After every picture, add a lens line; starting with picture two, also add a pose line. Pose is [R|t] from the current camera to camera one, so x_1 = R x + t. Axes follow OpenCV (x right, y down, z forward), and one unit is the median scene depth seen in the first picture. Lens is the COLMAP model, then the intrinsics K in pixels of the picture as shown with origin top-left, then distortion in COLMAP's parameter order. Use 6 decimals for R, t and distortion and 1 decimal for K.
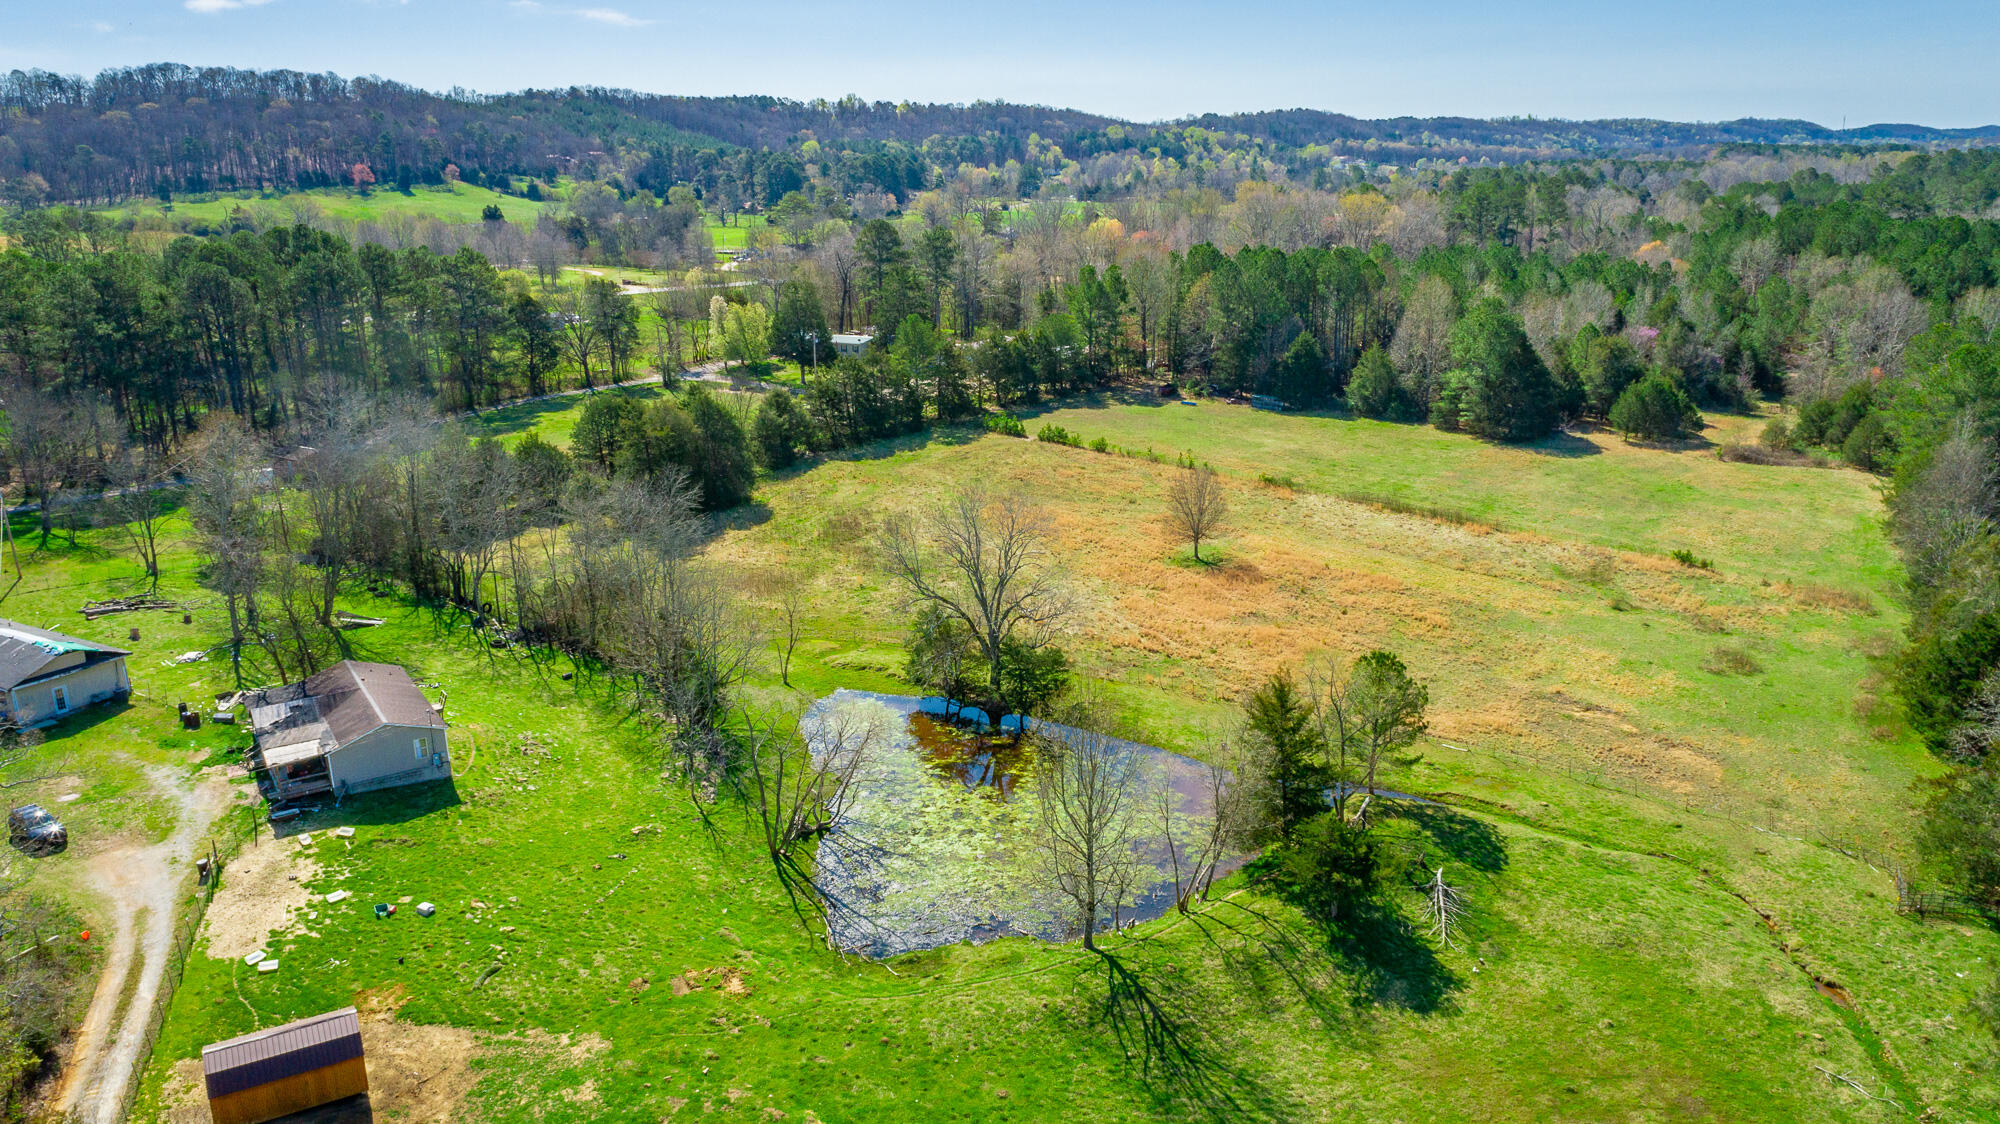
lens RADIAL K [[1418.2, 0, 1000.0], [0, 1418.2, 562.0], [0, 0, 1]] dist [-0.011142, 0.008802]
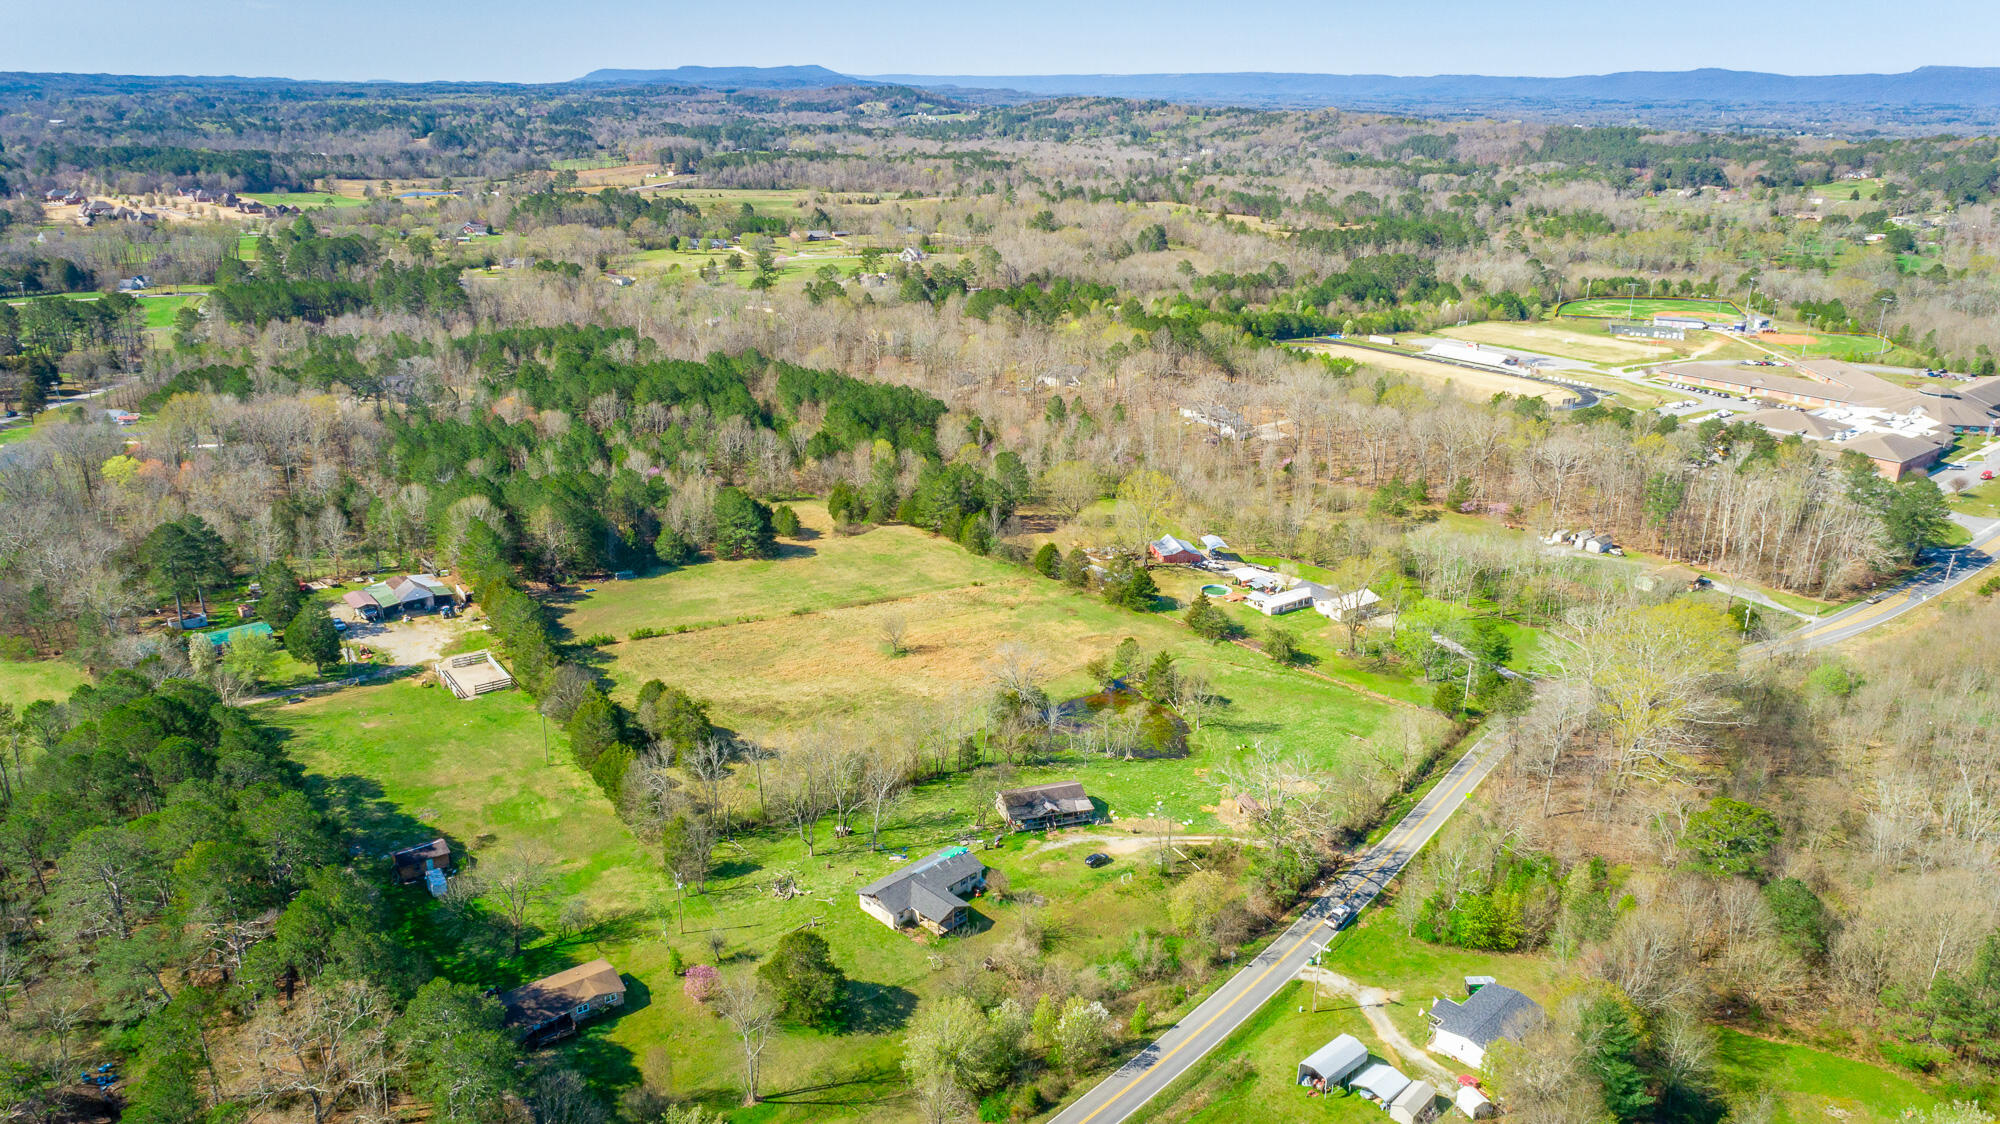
lens RADIAL K [[1369.3, 0, 1000.0], [0, 1369.3, 562.0], [0, 0, 1]] dist [-0.007966, 0.006476]
pose [[0.256584, -0.295810, 0.920142, -1.126861], [0.242423, 0.941278, 0.235004, -0.385323], [-0.935626, 0.162765, 0.313228, 0.095588]]
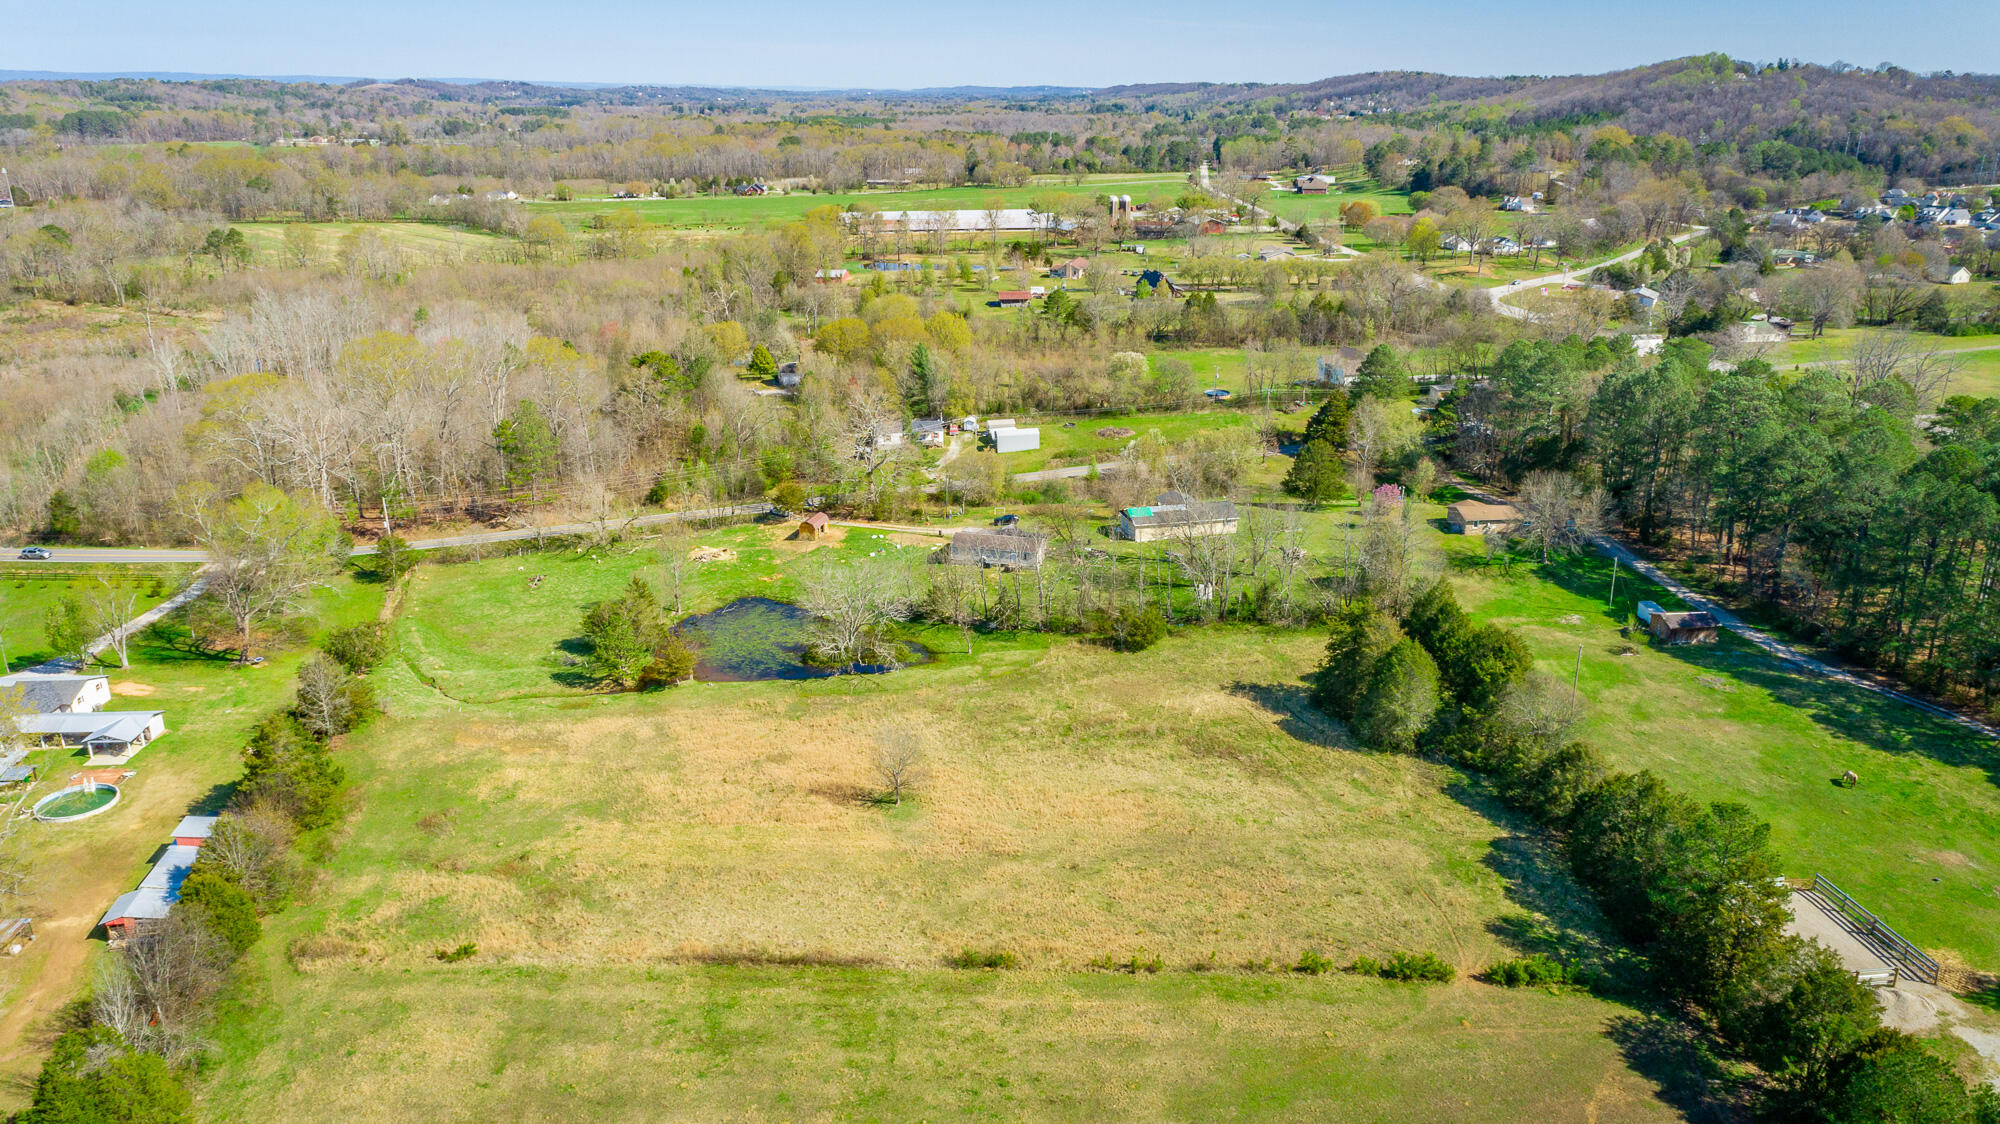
lens RADIAL K [[1363.6, 0, 1000.0], [0, 1363.6, 562.0], [0, 0, 1]] dist [-0.009764, 0.007524]
pose [[-0.717072, 0.245349, -0.652389, 0.462340], [-0.177046, 0.841181, 0.510950, -0.458217], [0.674138, 0.481891, -0.559749, 0.994482]]
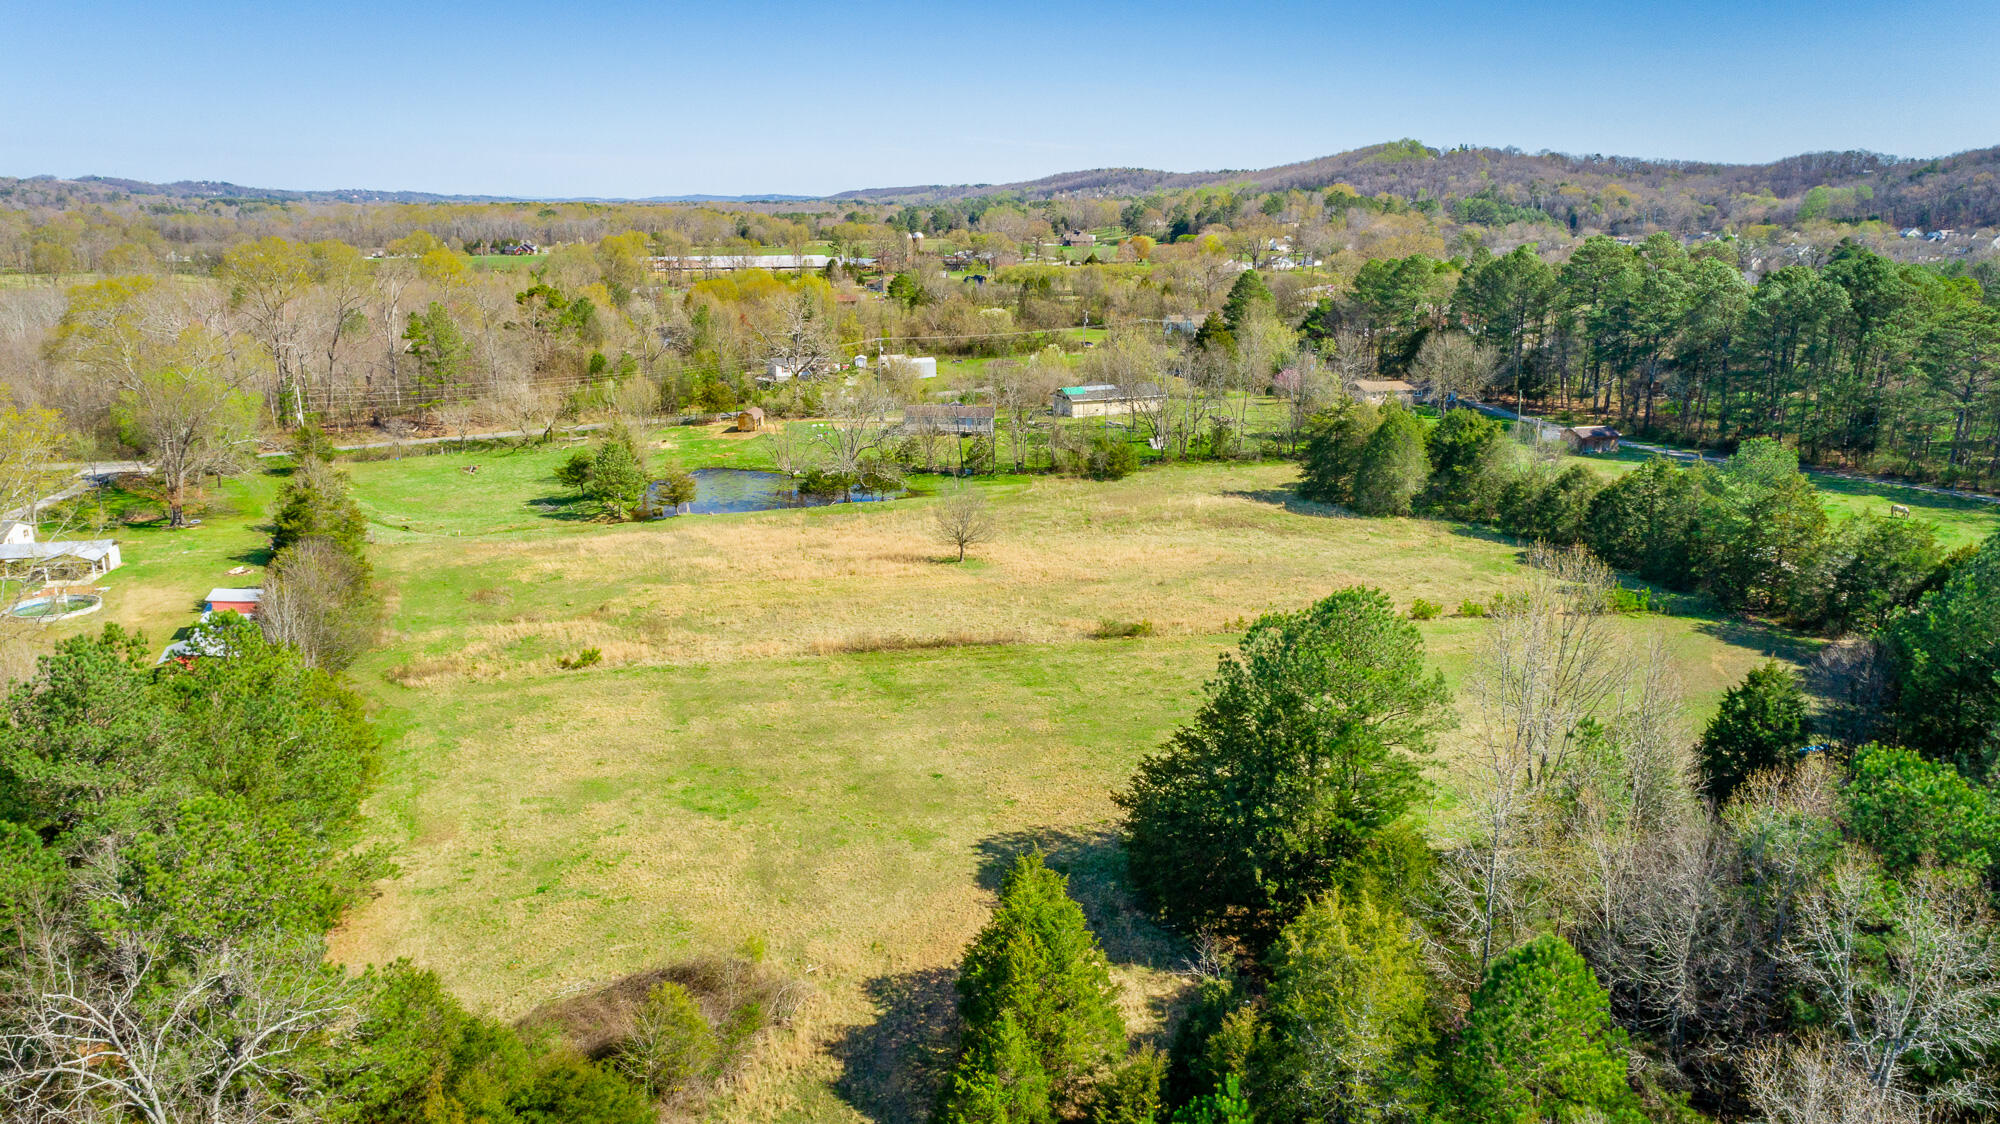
lens RADIAL K [[1343.5, 0, 1000.0], [0, 1343.5, 562.0], [0, 0, 1]] dist [-0.007497, 0.005146]
pose [[-0.572263, 0.229387, -0.787335, 0.607156], [-0.218058, 0.882956, 0.415739, -0.286251], [0.790548, 0.409597, -0.455264, 0.961280]]
